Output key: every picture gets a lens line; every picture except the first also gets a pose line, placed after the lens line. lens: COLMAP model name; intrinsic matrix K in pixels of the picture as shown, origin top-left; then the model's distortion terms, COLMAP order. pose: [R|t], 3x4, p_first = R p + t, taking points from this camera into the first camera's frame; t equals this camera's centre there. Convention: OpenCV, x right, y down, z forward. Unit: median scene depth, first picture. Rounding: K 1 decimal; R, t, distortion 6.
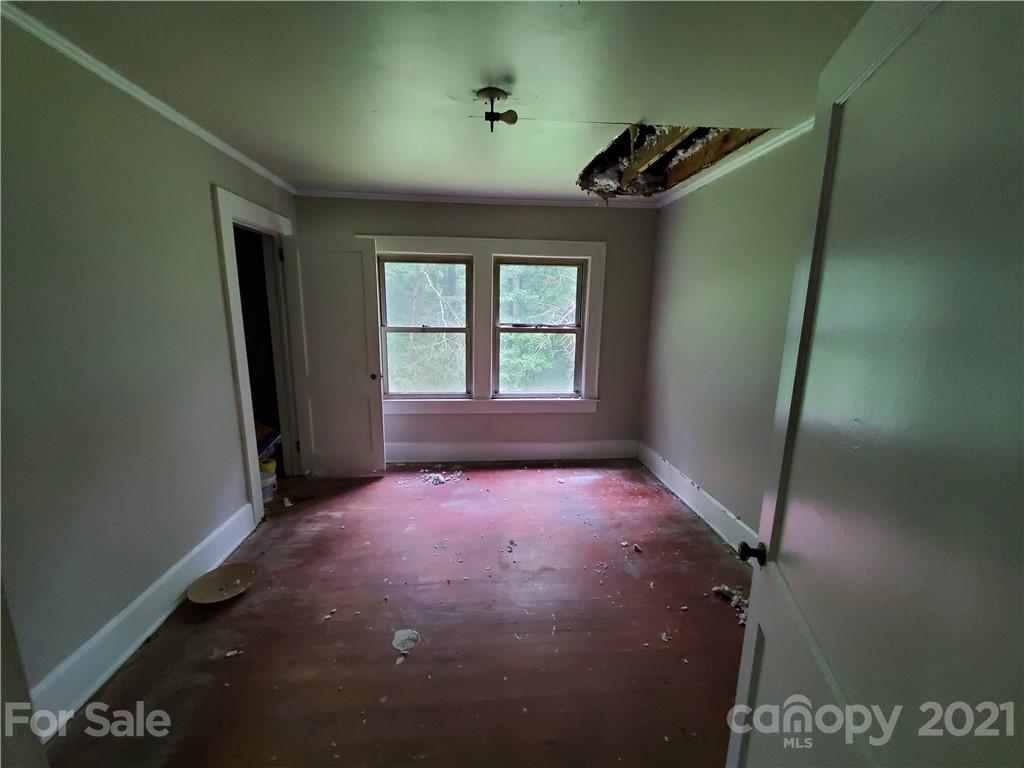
lens RADIAL K [[407.0, 0, 509.5], [0, 407.0, 380.2], [0, 0, 1]] dist [0.001068, 0.000101]
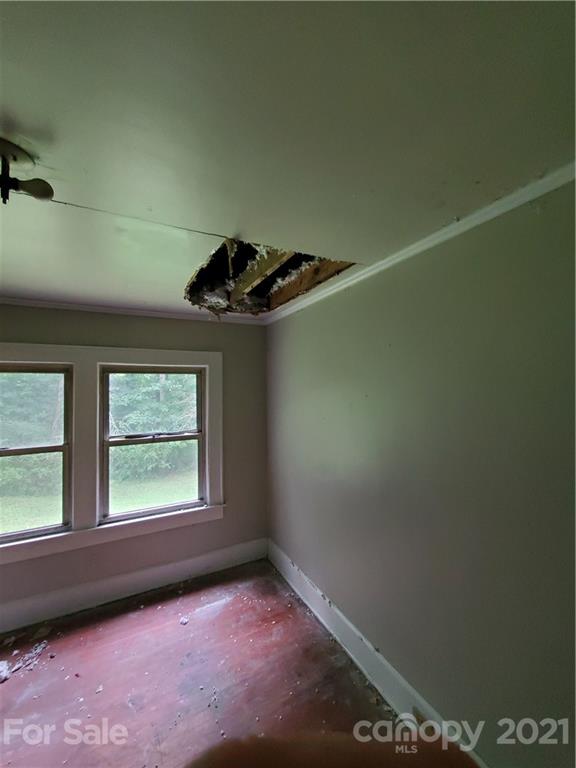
lens RADIAL K [[305.2, 0, 293.5], [0, 305.2, 376.4], [0, 0, 1]] dist [0.001068, 0.000101]
pose [[0.915231, -0.016420, 0.402595, 0.093903], [0.104986, 0.974375, -0.198928, -0.107445], [-0.389012, 0.224332, 0.893502, 0.243662]]
